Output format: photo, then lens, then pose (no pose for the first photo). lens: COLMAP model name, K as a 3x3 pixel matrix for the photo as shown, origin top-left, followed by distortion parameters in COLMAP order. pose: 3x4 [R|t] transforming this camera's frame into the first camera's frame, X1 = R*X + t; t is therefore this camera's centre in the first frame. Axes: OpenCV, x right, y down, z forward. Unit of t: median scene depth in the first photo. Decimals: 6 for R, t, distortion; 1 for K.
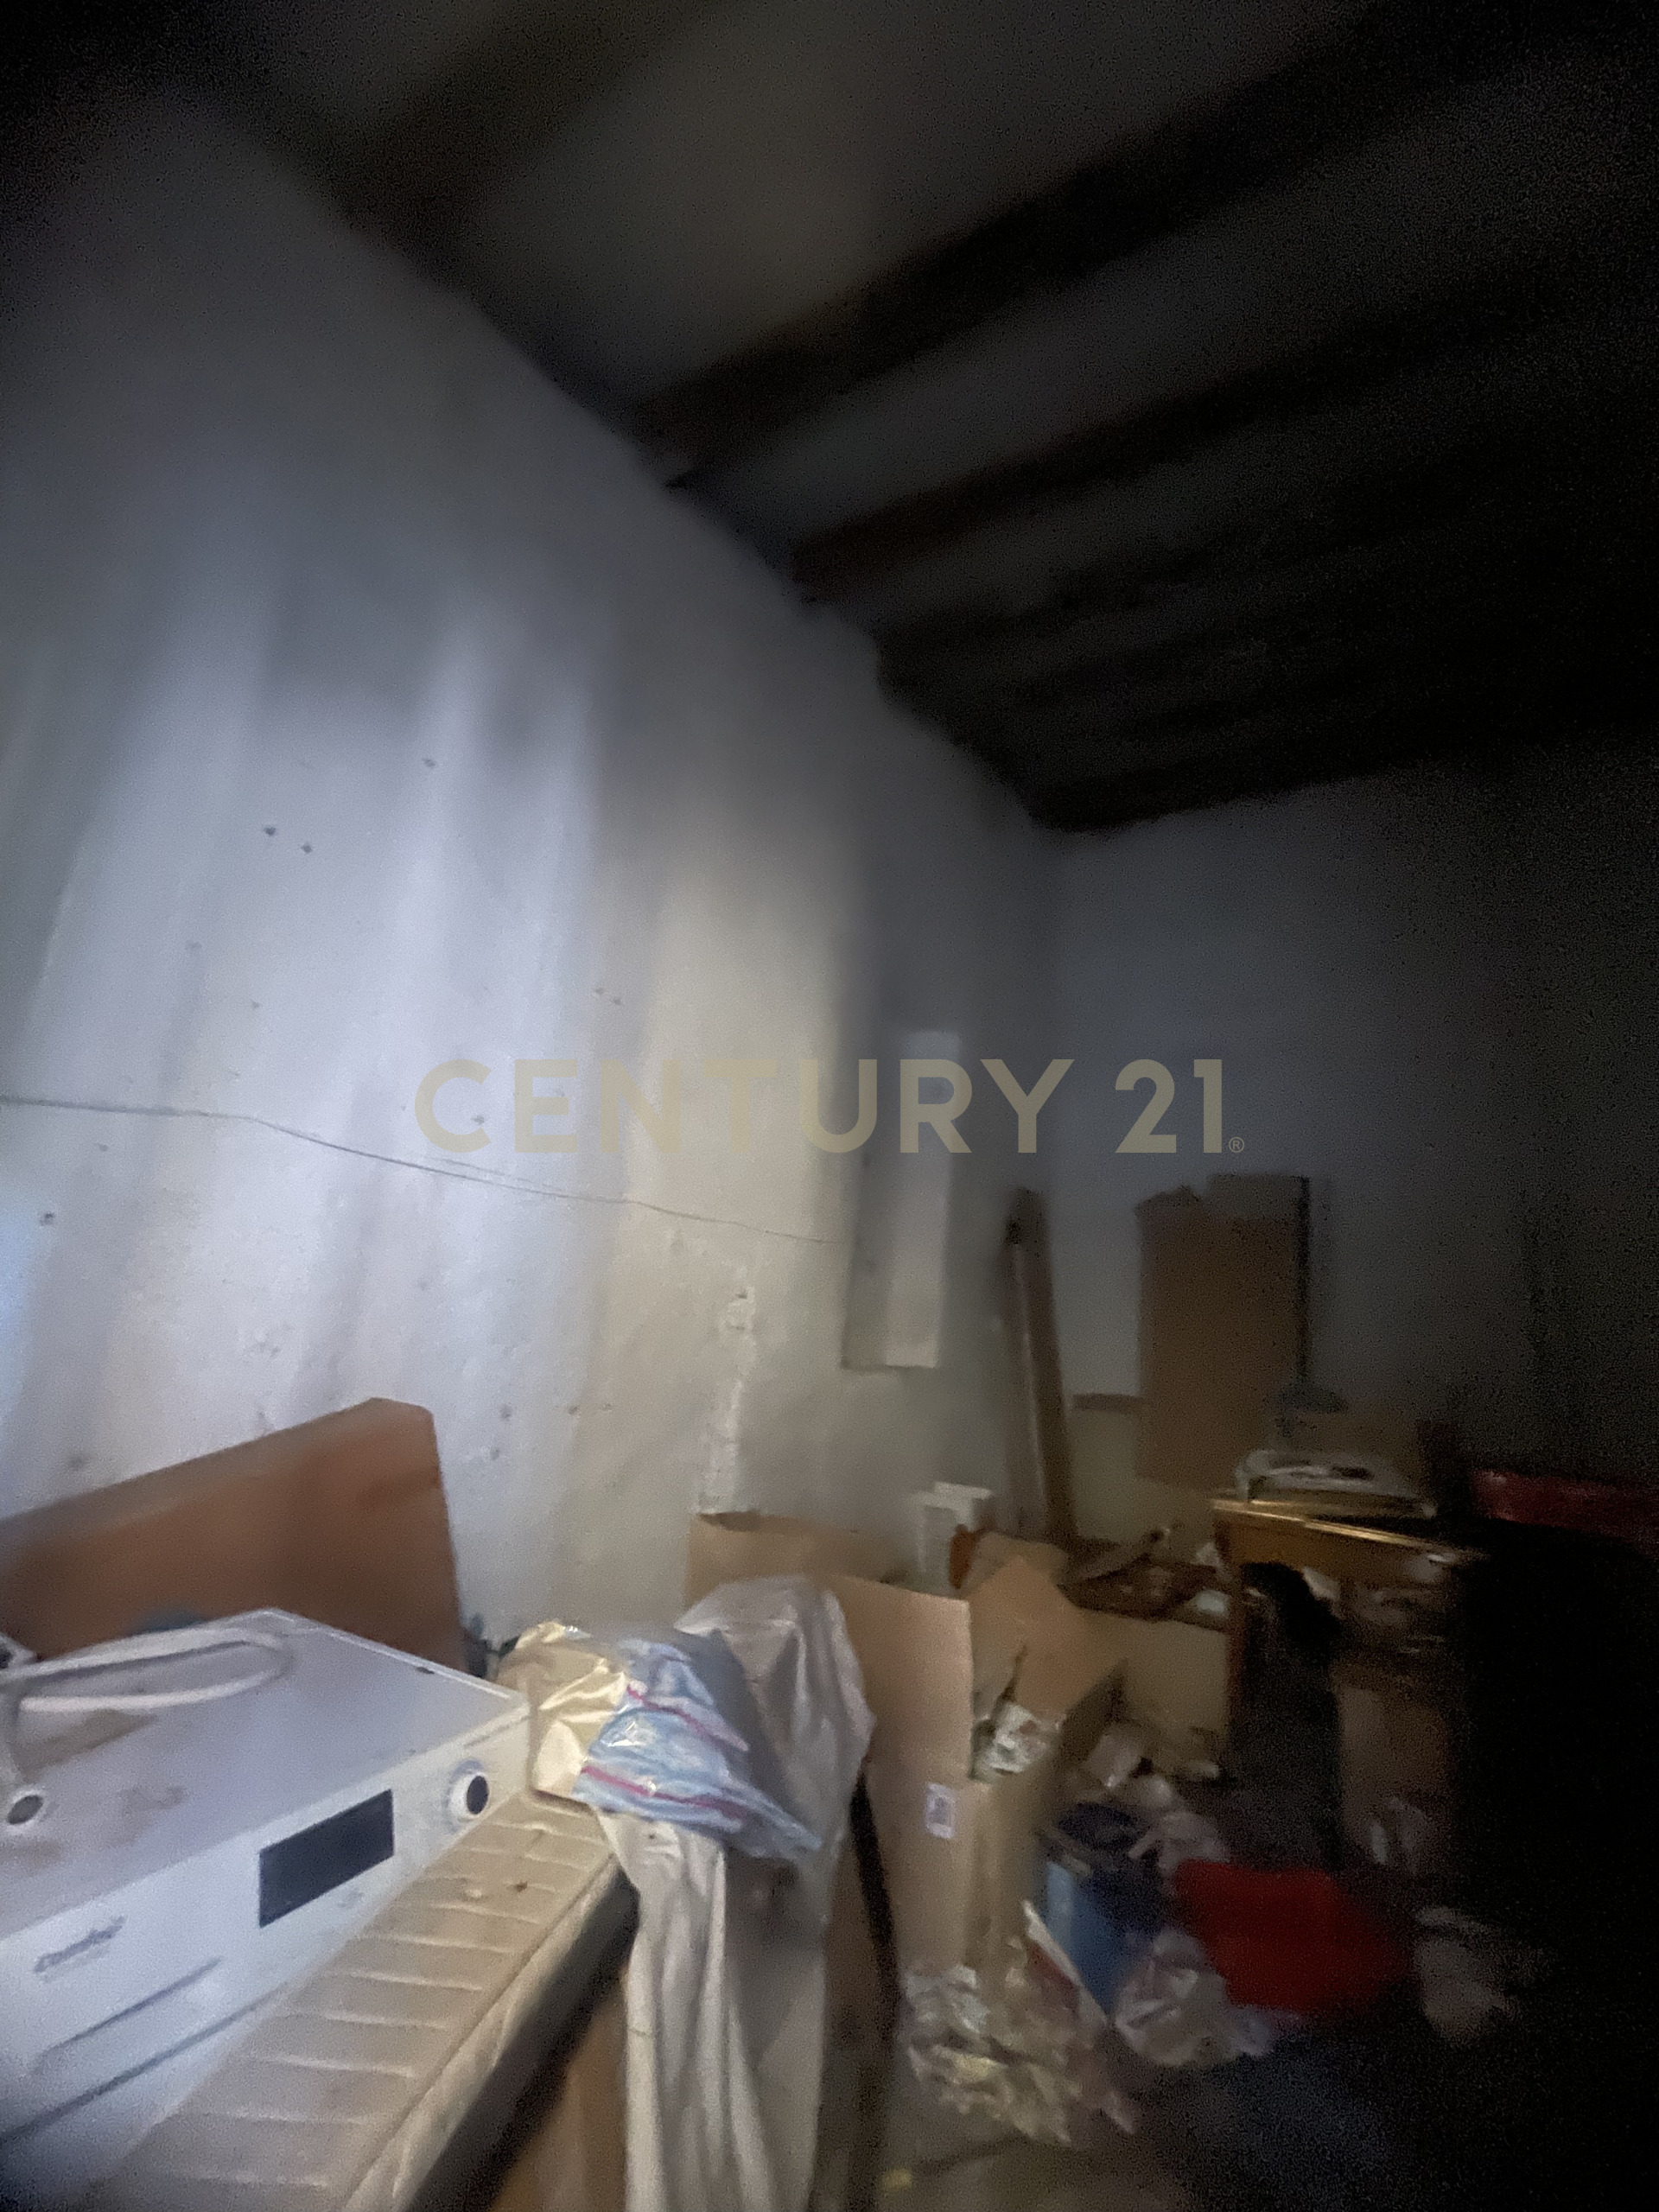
lens RADIAL K [[891.2, 0, 832.7], [0, 891.2, 1104.5], [0, 0, 1]] dist [-0.001933, -0.000416]
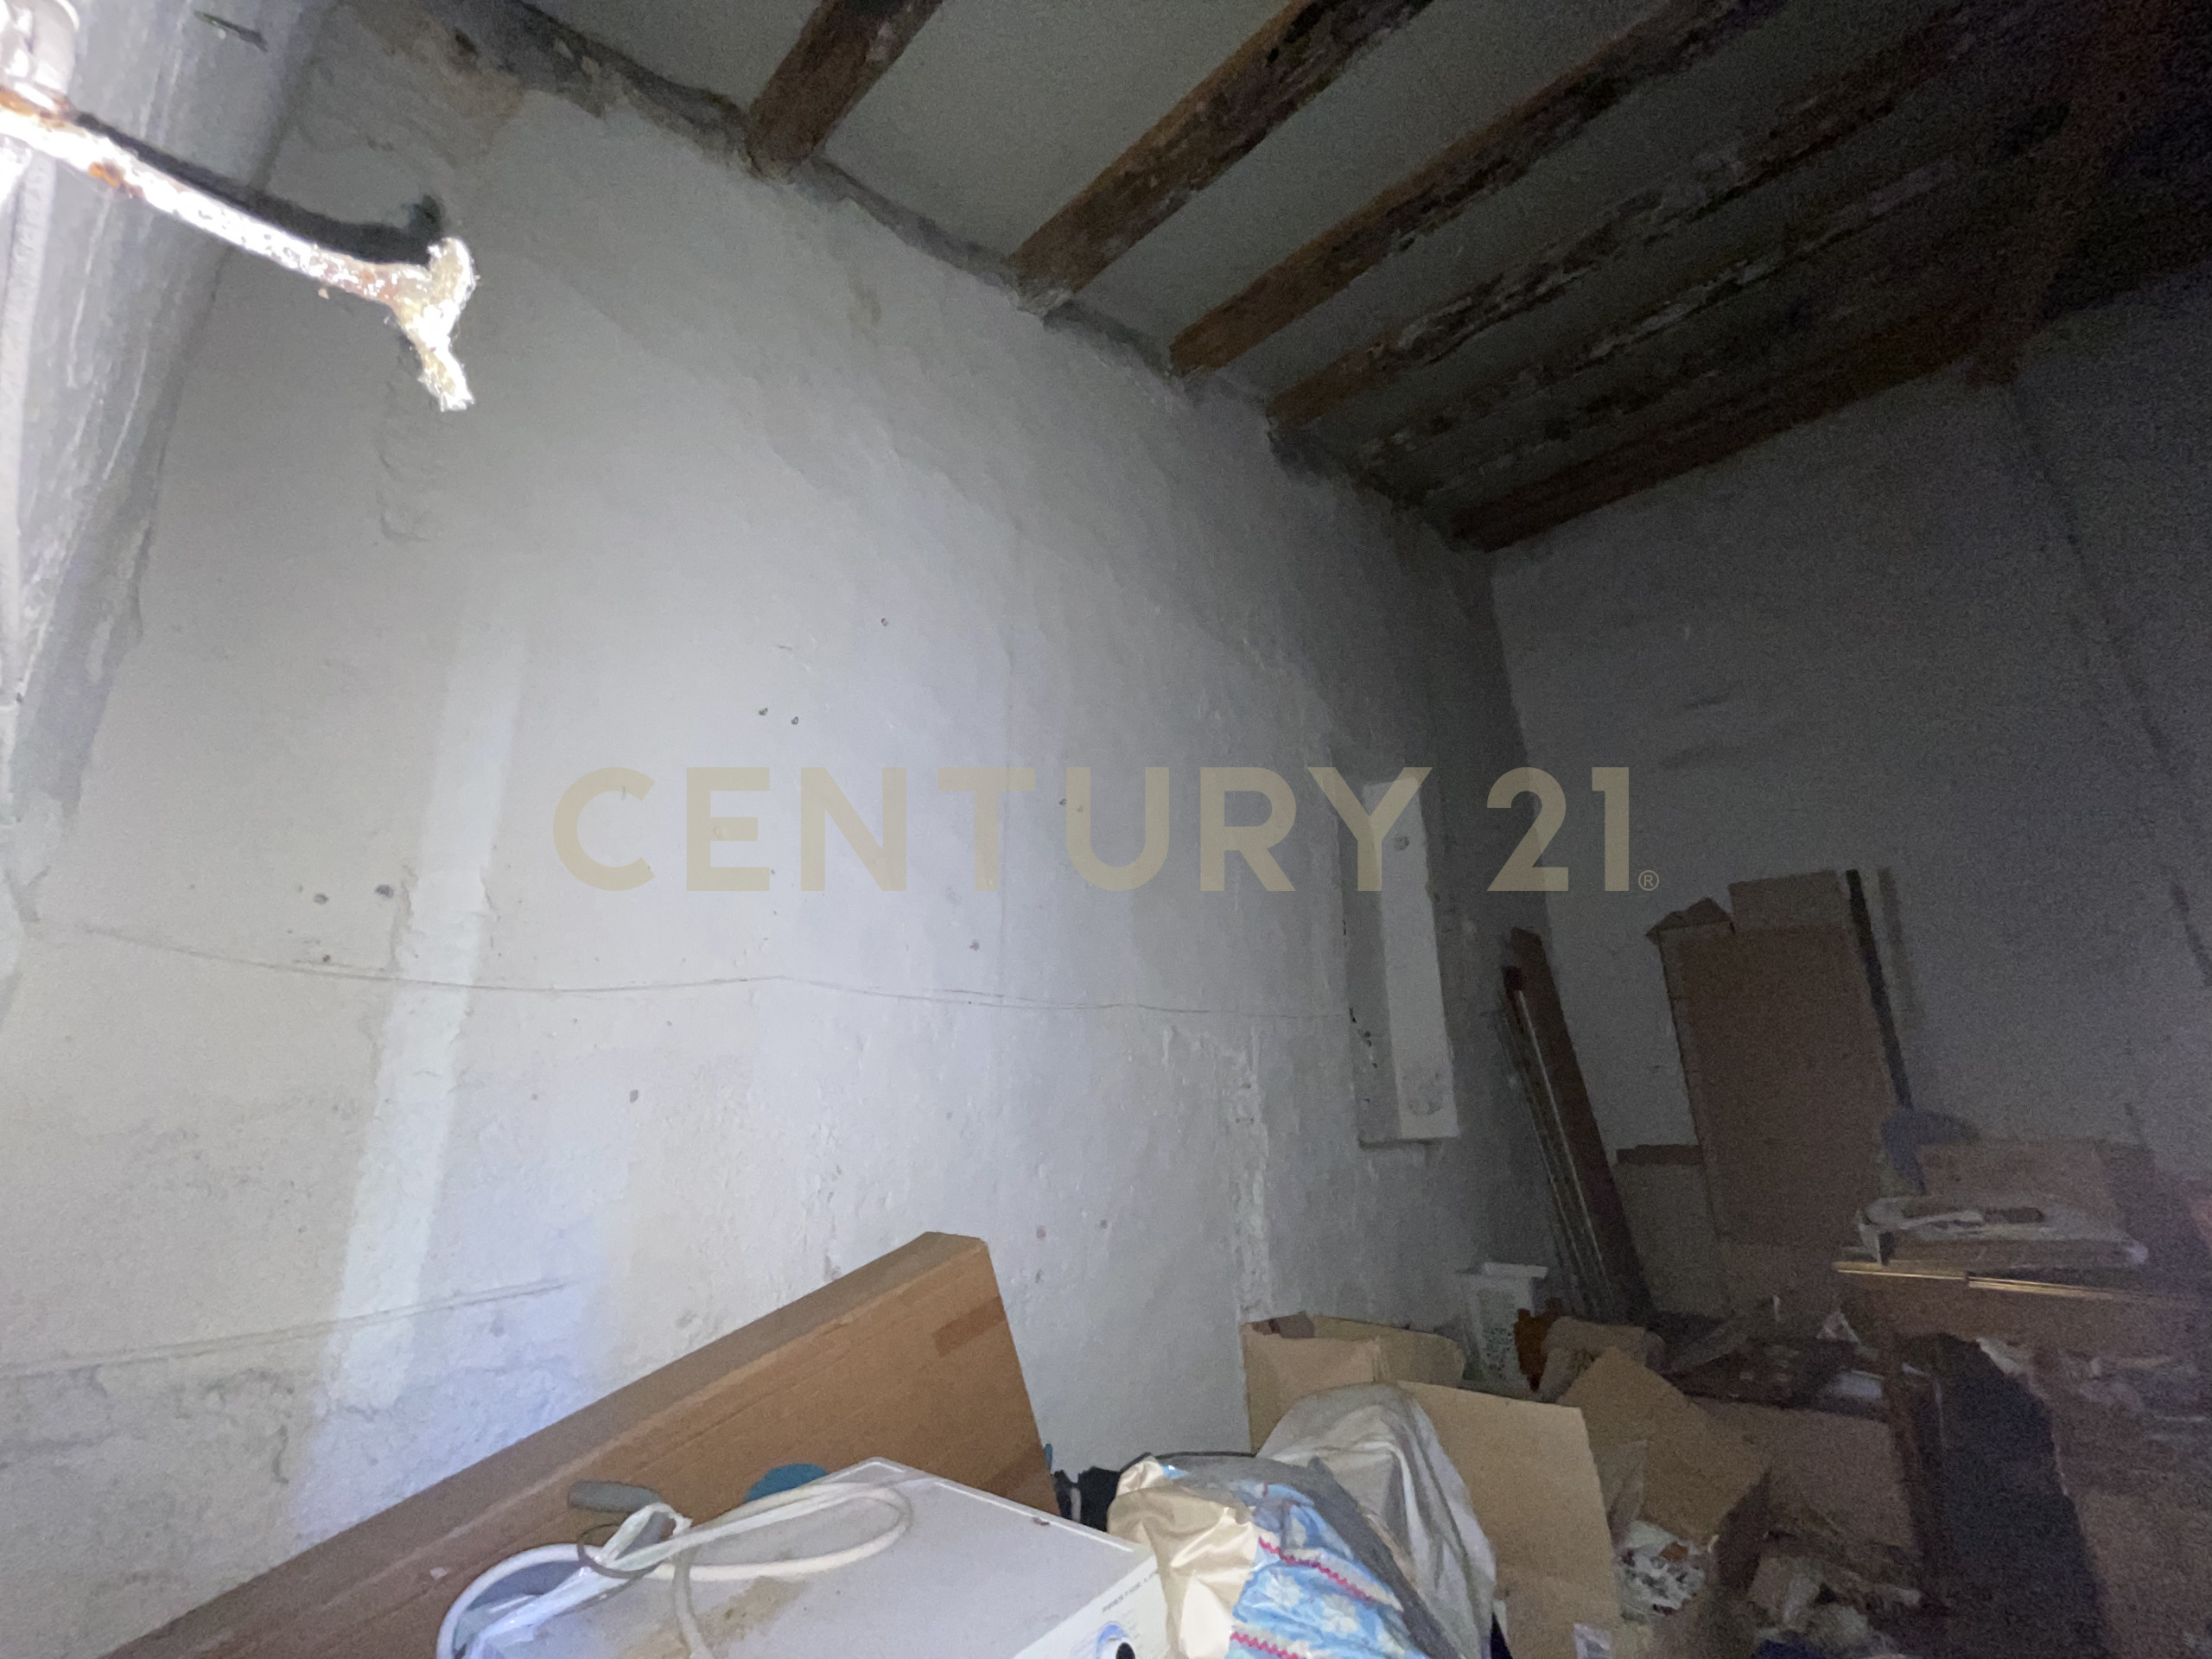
lens RADIAL K [[891.2, 0, 1104.2], [0, 891.2, 825.6], [0, 0, 1]] dist [-0.001933, -0.000416]
pose [[0.969550, -0.167044, -0.179078, -0.039453], [0.154962, 0.984712, -0.079560, -0.012522], [0.189630, 0.049387, 0.980613, 0.008714]]
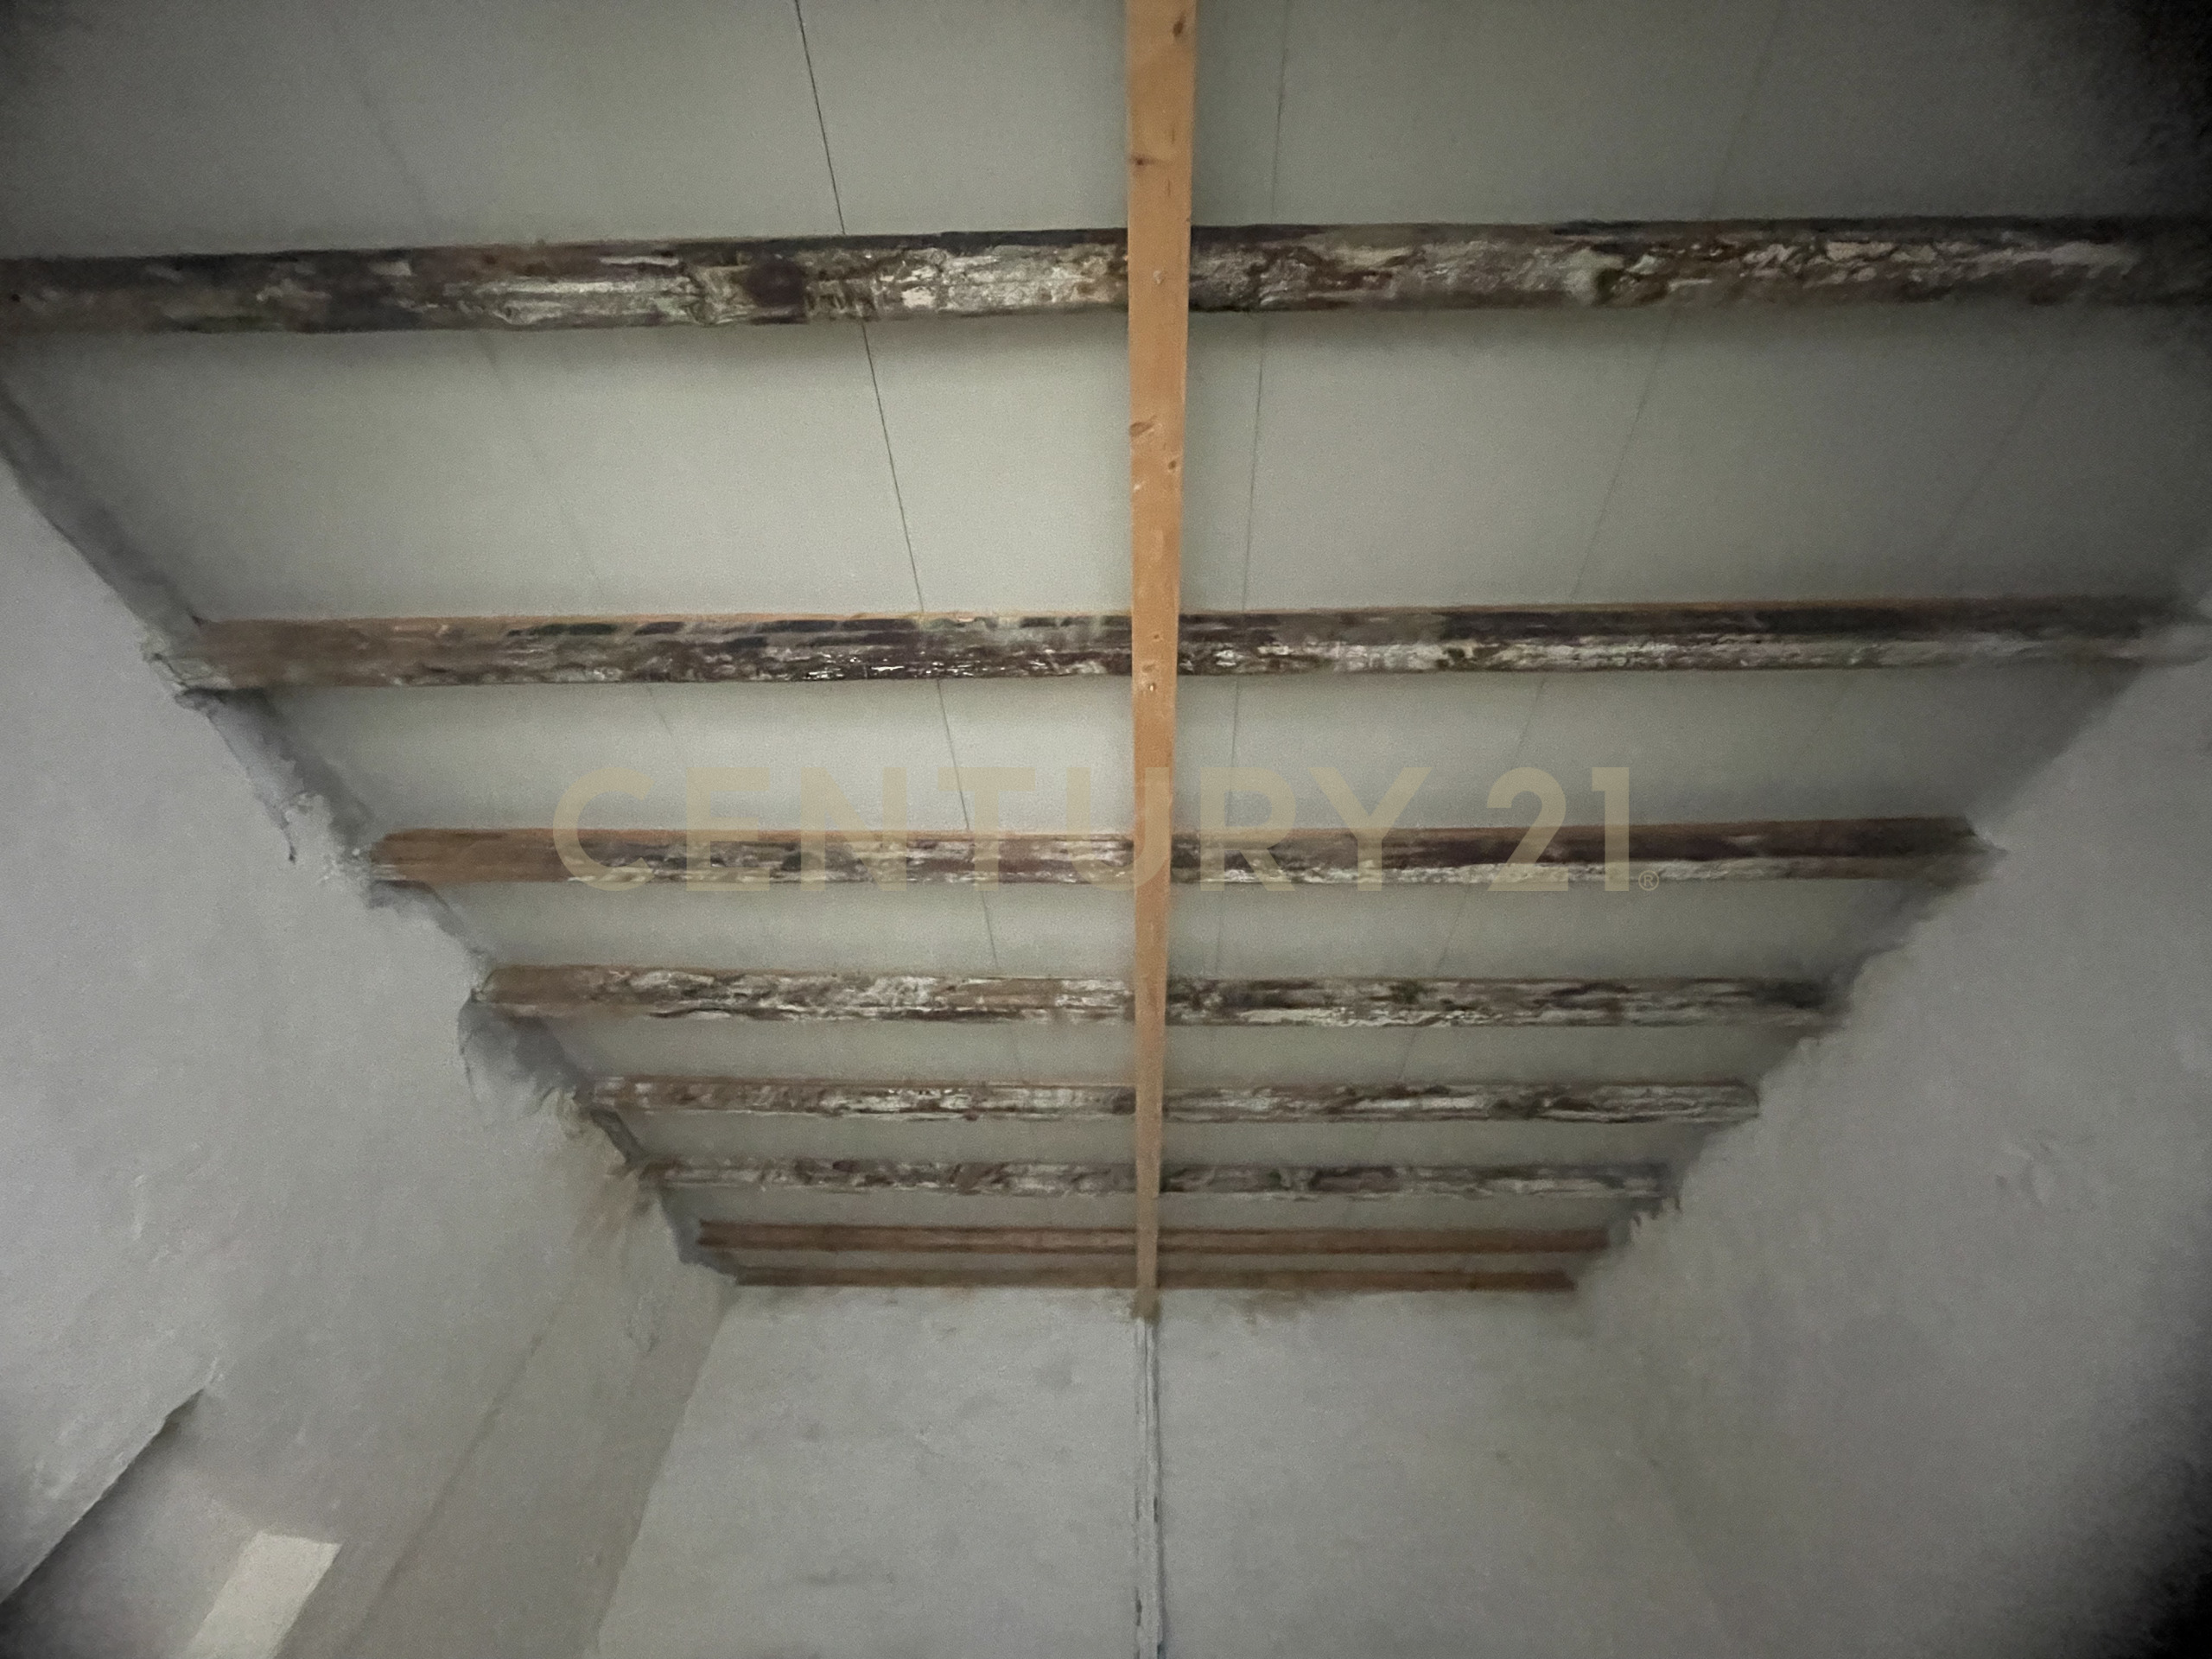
lens RADIAL K [[891.2, 0, 1103.3], [0, 891.2, 826.6], [0, 0, 1]] dist [-0.001933, -0.000416]
pose [[0.881551, 0.385013, 0.273189, 0.500095], [-0.069107, 0.677692, -0.732092, -0.009910], [-0.467002, 0.626497, 0.624027, 0.110840]]
